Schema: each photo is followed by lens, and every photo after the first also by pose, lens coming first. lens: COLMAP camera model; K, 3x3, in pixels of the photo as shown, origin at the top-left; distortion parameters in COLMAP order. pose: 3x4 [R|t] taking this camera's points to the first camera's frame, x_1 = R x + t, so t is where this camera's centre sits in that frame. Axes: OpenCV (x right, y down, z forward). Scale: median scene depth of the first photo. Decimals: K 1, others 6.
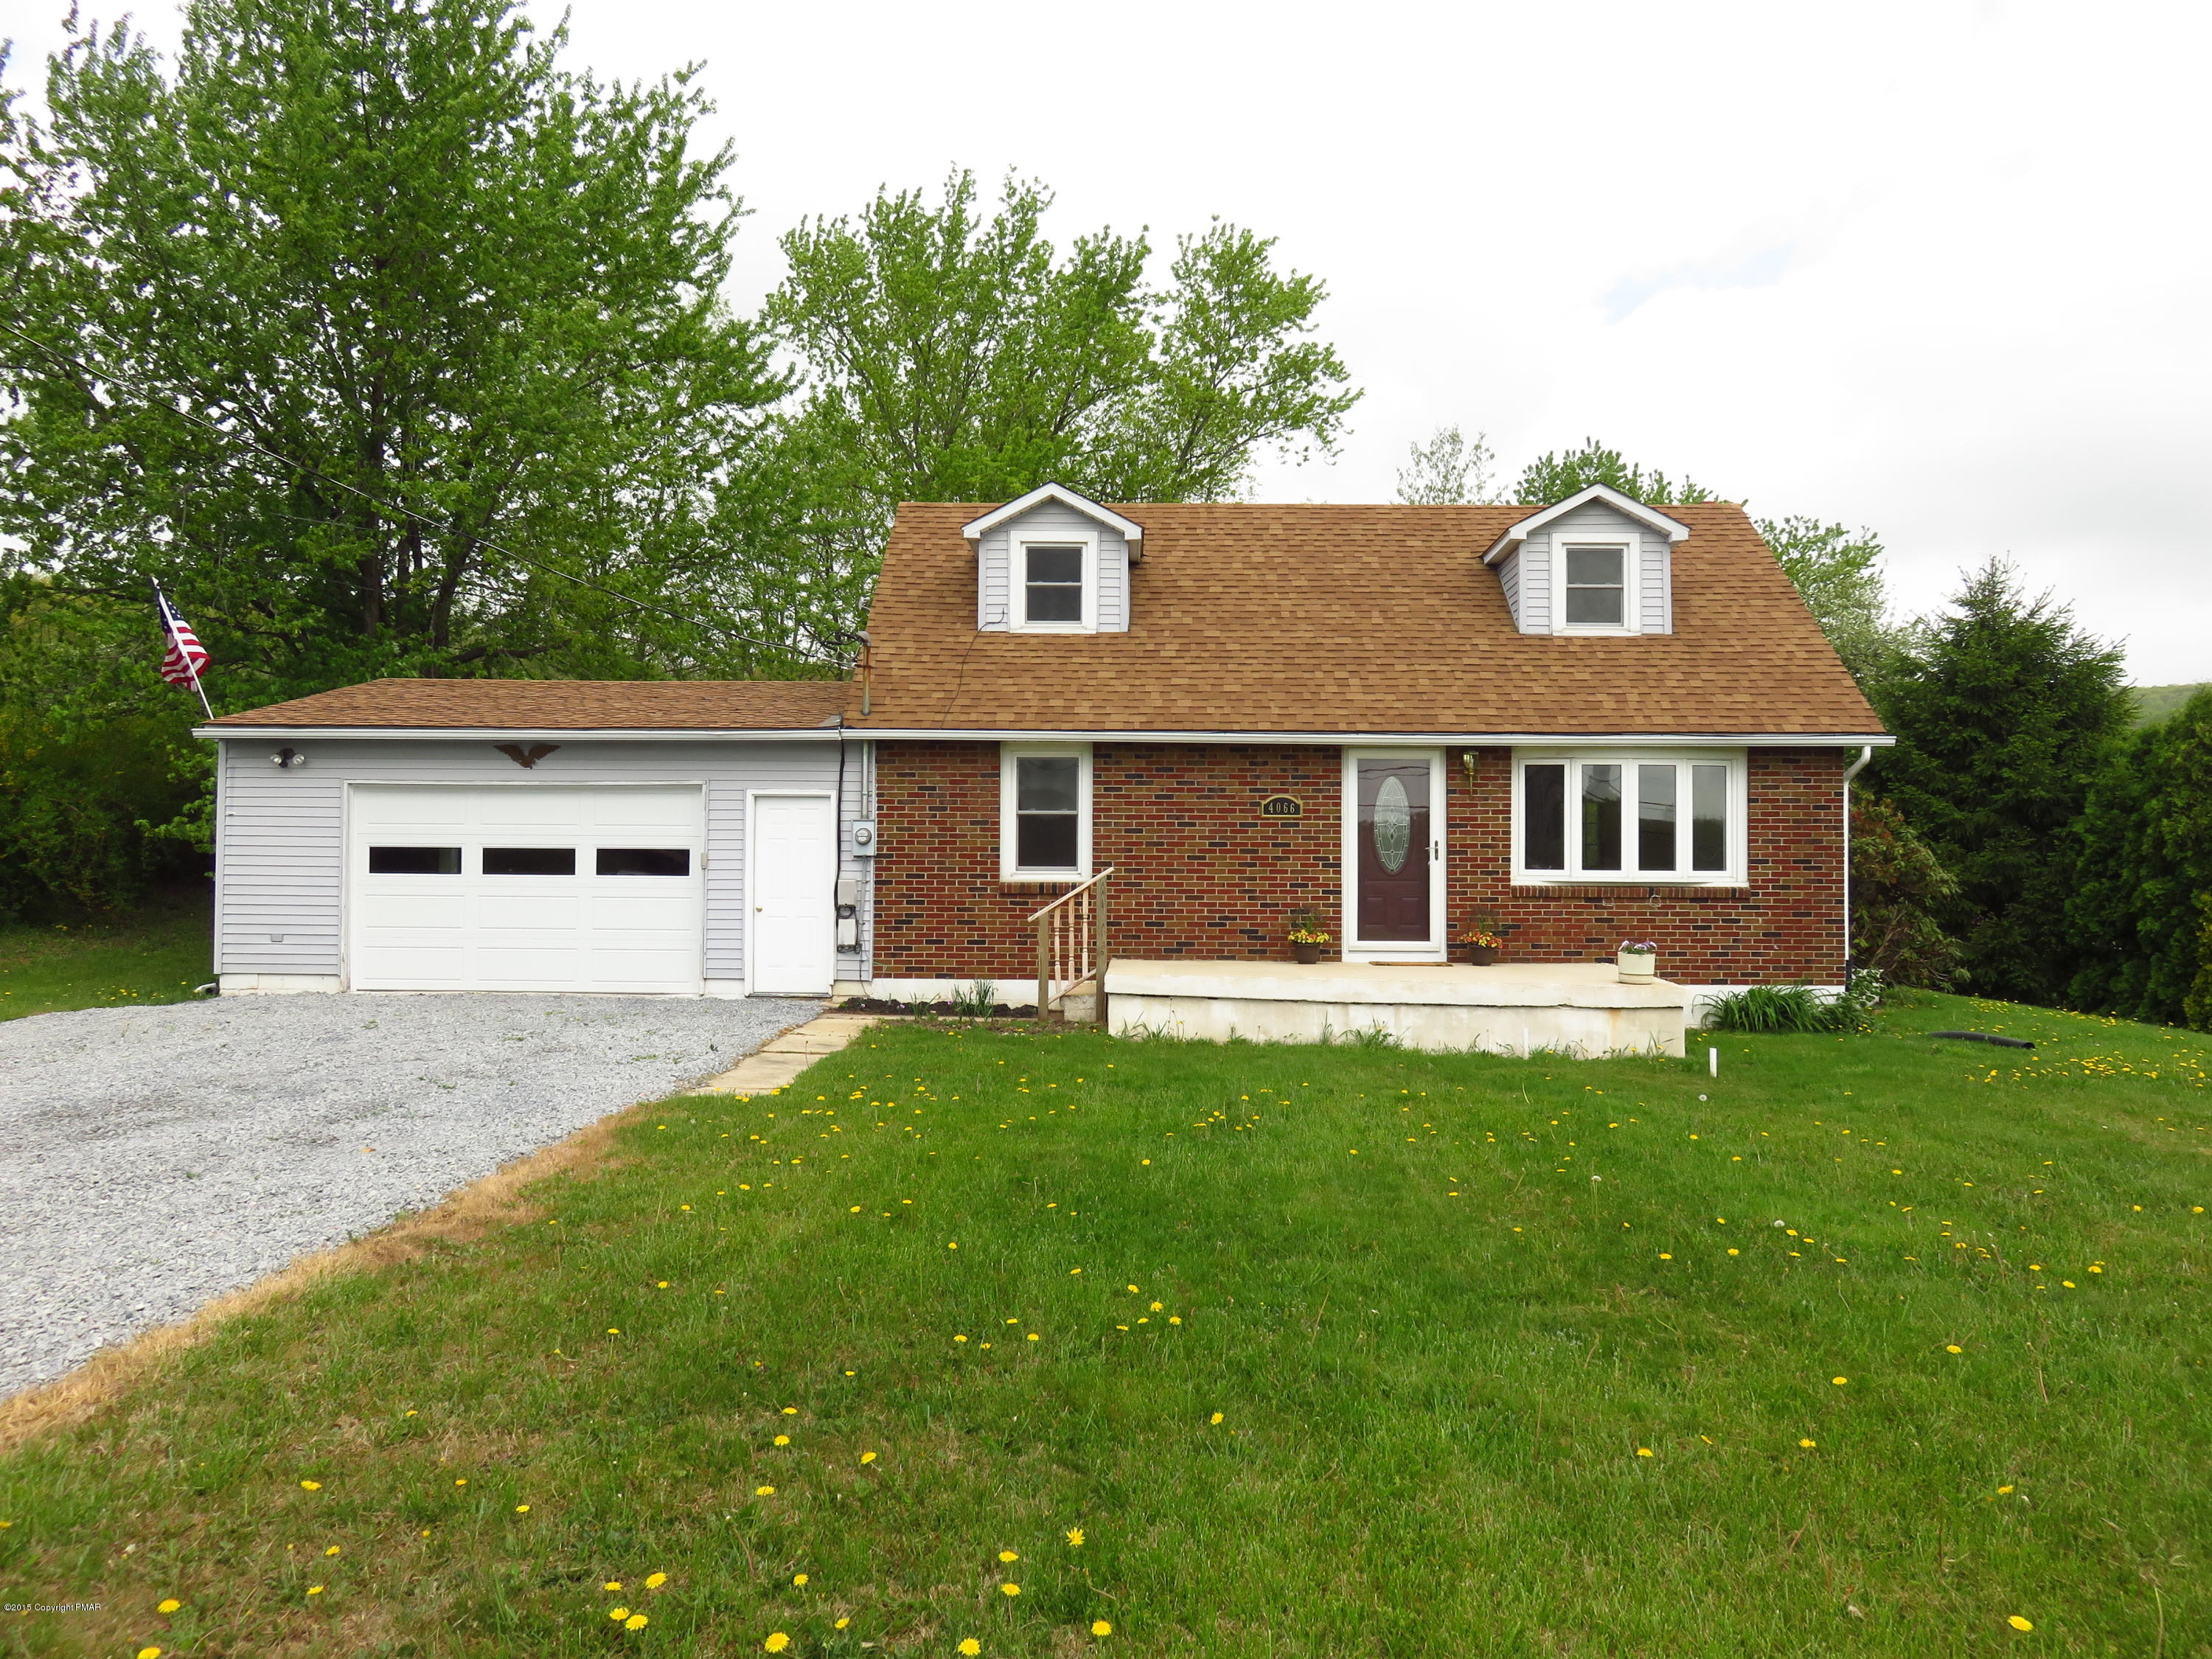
lens RADIAL K [[1646.5, 0, 1110.5], [0, 1646.5, 834.9], [0, 0, 1]] dist [-0.007186, 0.002571]
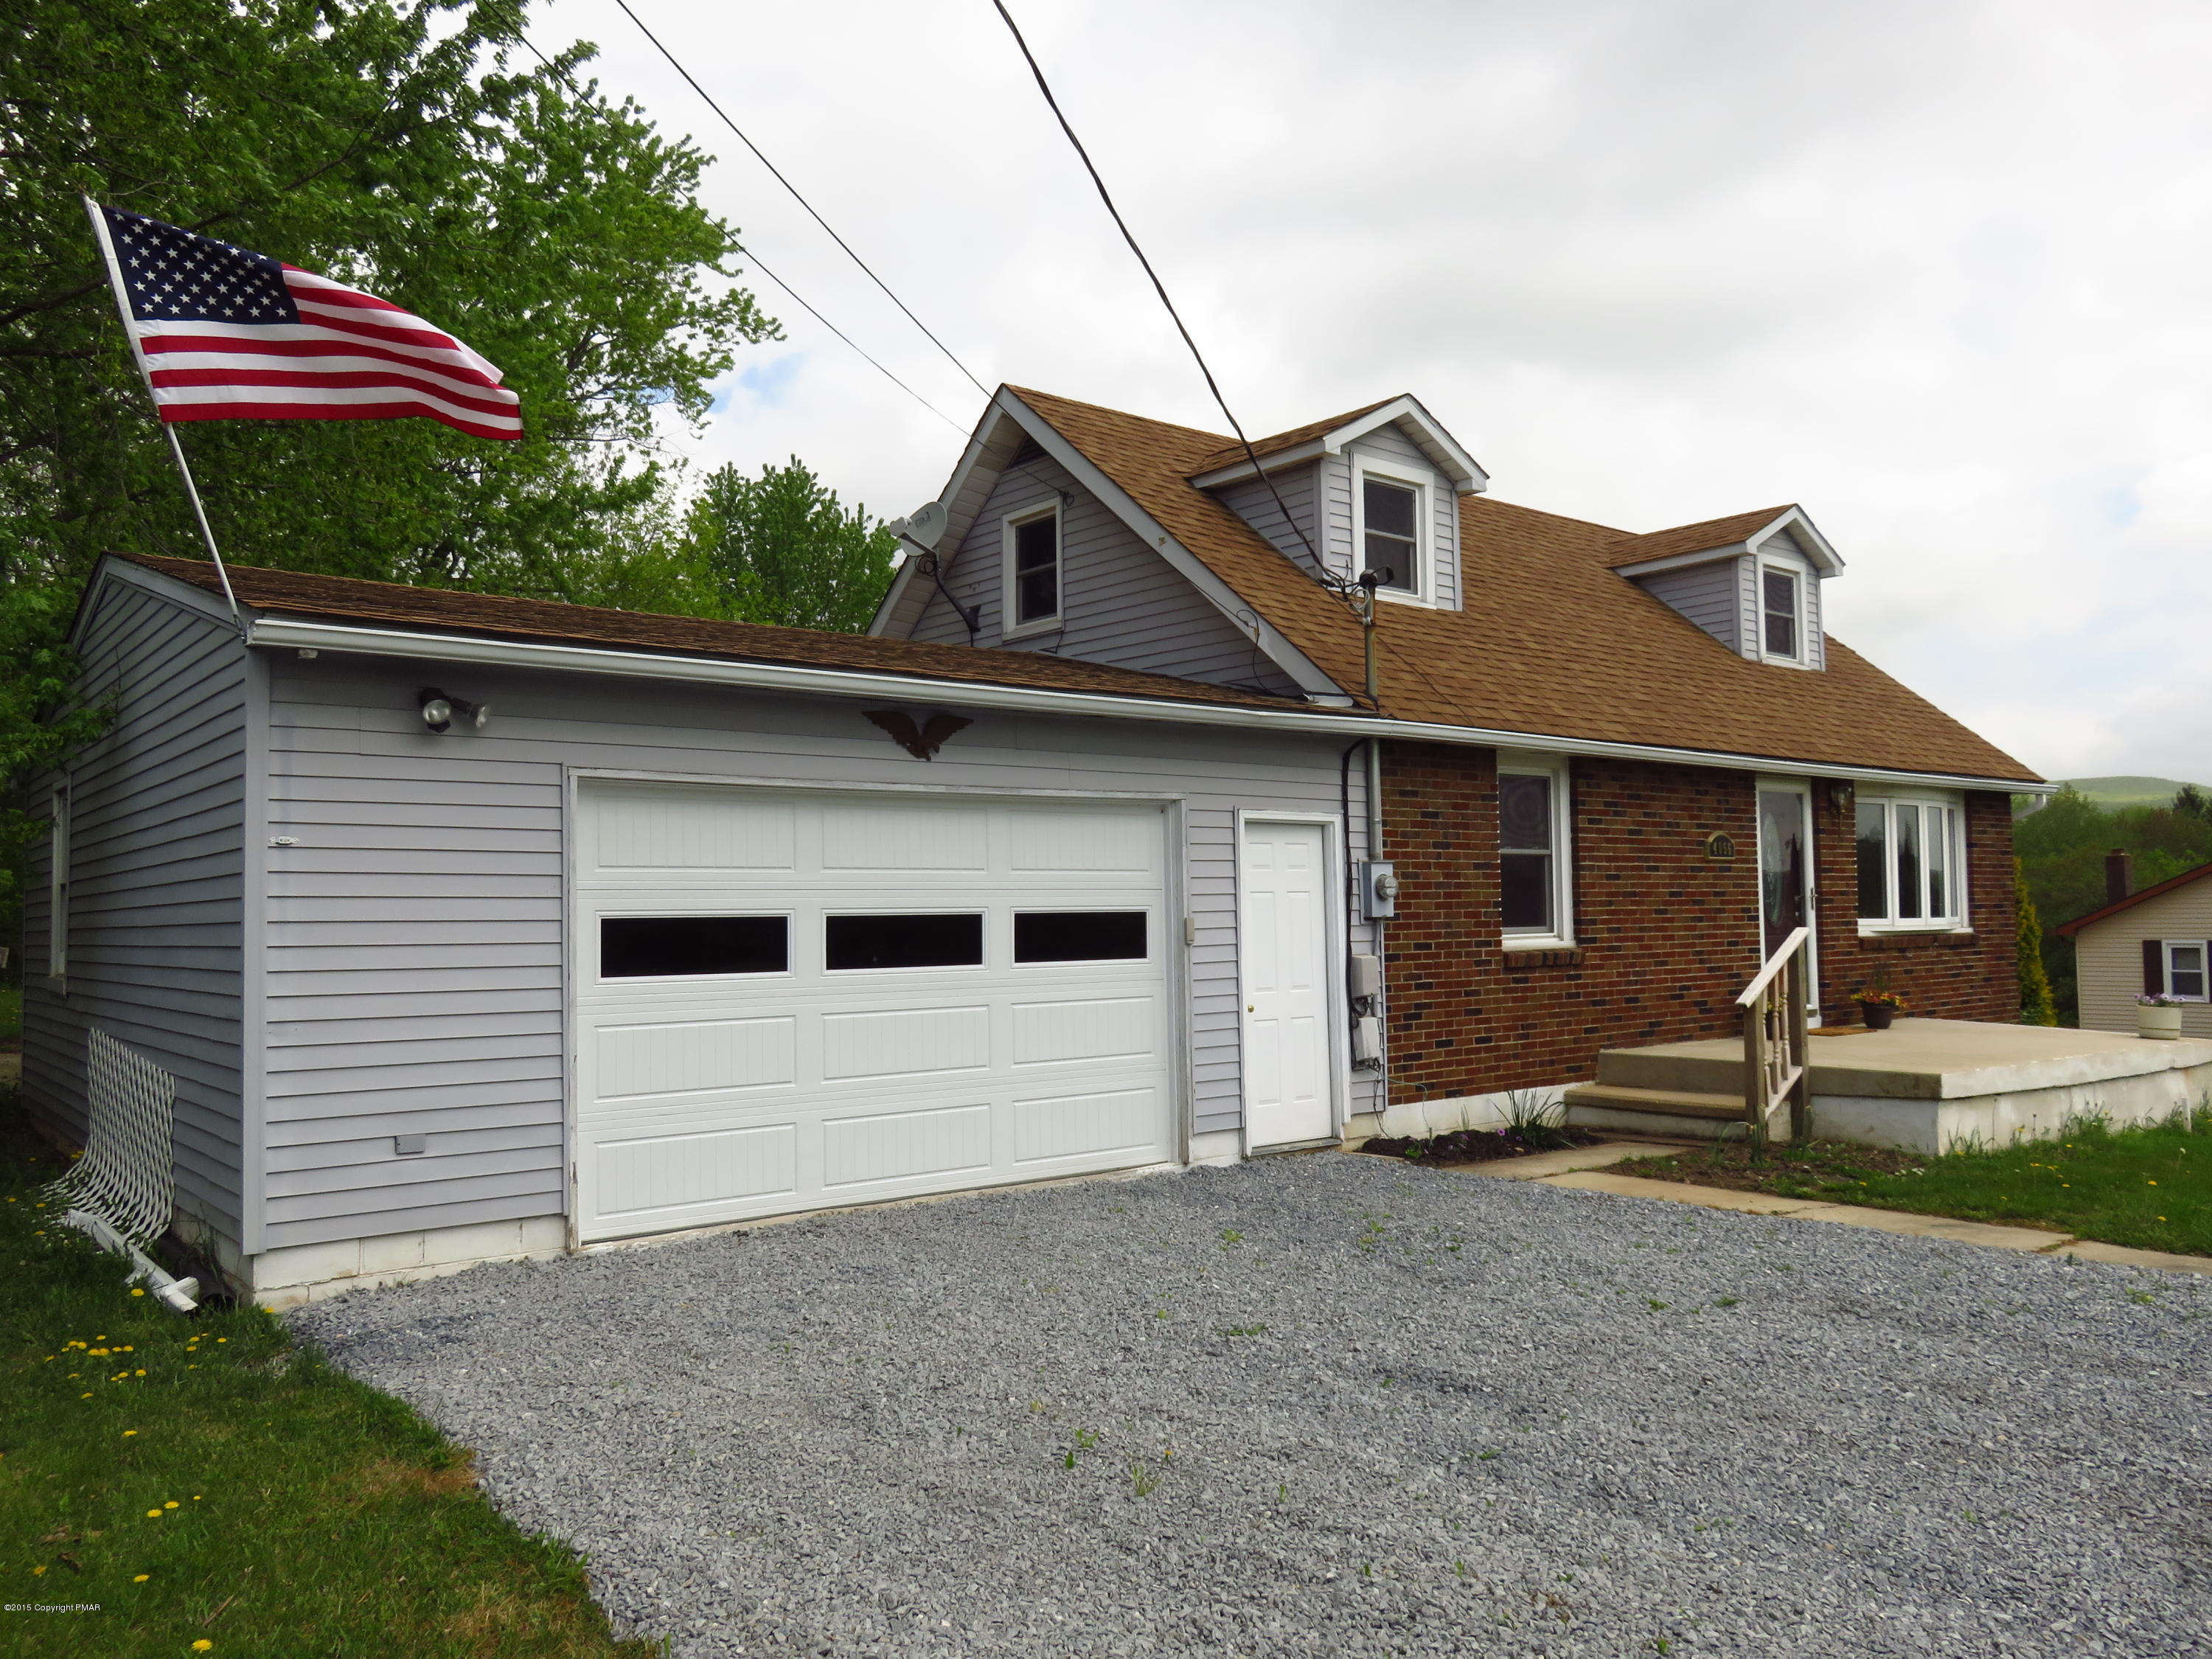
lens RADIAL K [[1646.5, 0, 1112.0], [0, 1646.5, 813.9], [0, 0, 1]] dist [-0.007186, 0.002571]
pose [[0.763475, 0.021440, 0.645482, -0.643300], [0.000251, 0.999439, -0.033494, -0.006258], [-0.645838, 0.025734, 0.763041, 0.572134]]
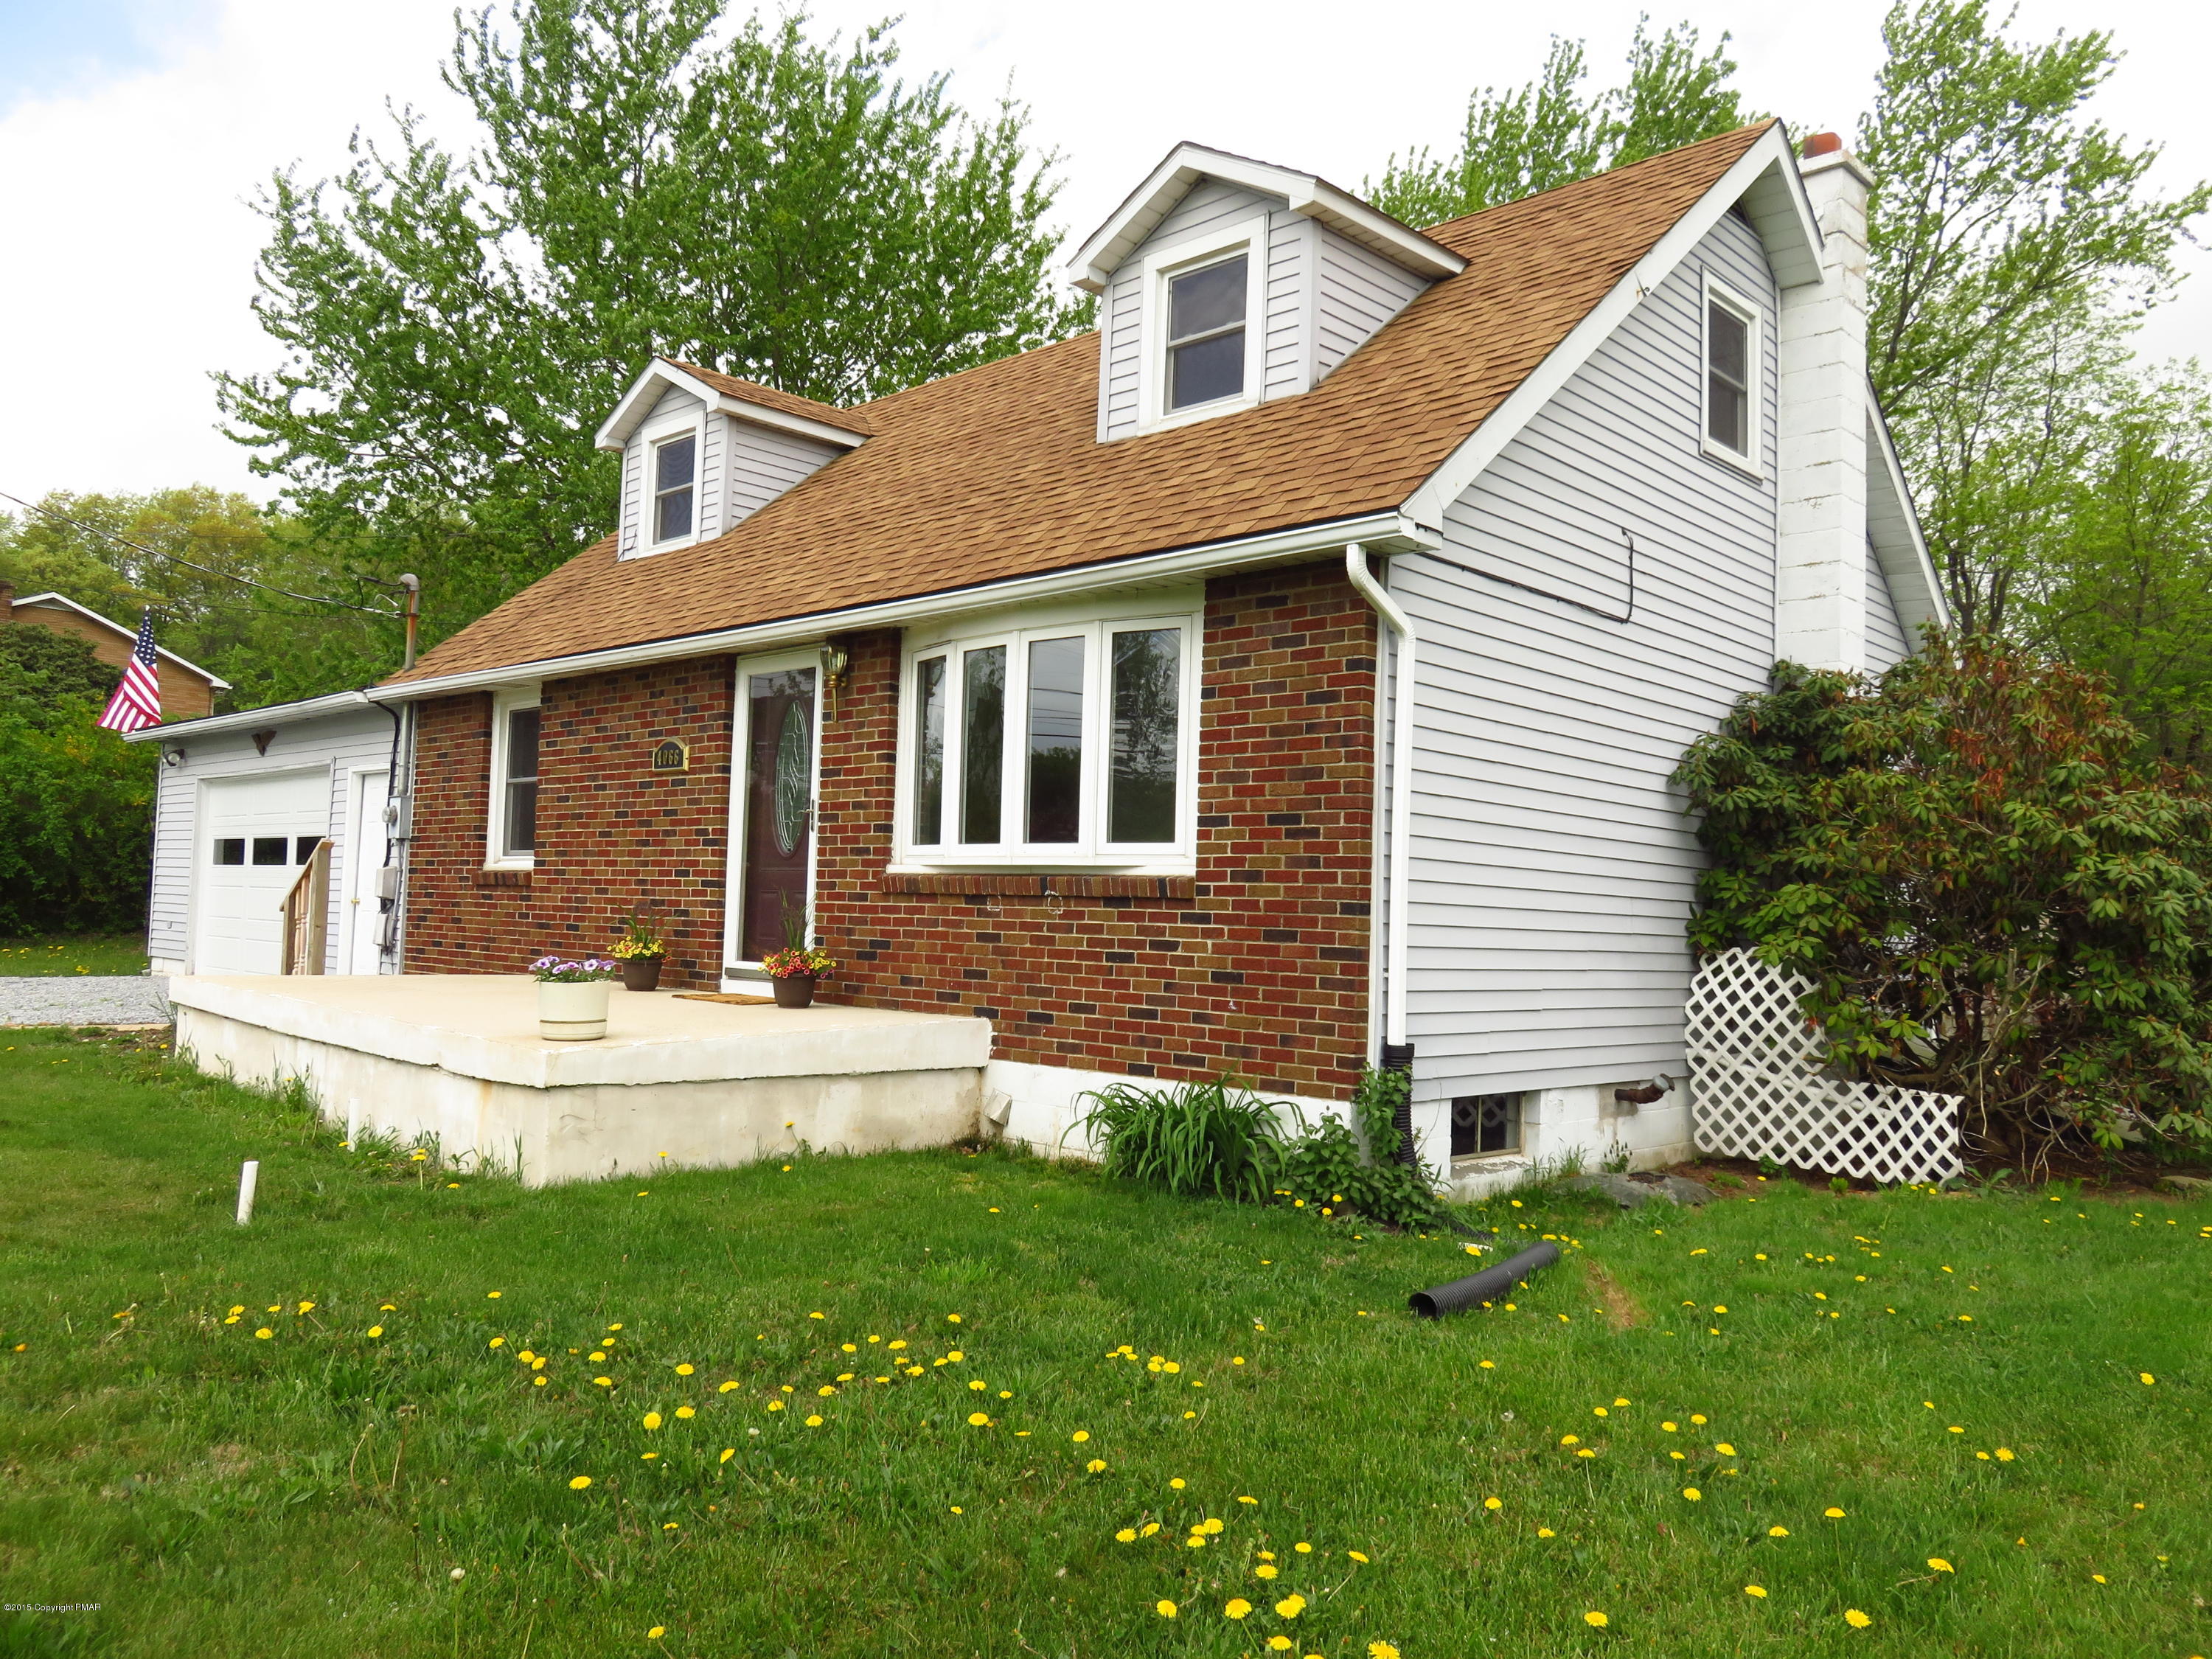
lens RADIAL K [[1646.5, 0, 1106.7], [0, 1646.5, 830.6], [0, 0, 1]] dist [-0.007186, 0.002571]
pose [[0.733234, -0.018733, -0.679718, 0.684486], [-0.010680, 0.999180, -0.039058, 0.037292], [0.679893, 0.035898, 0.732432, 0.628105]]
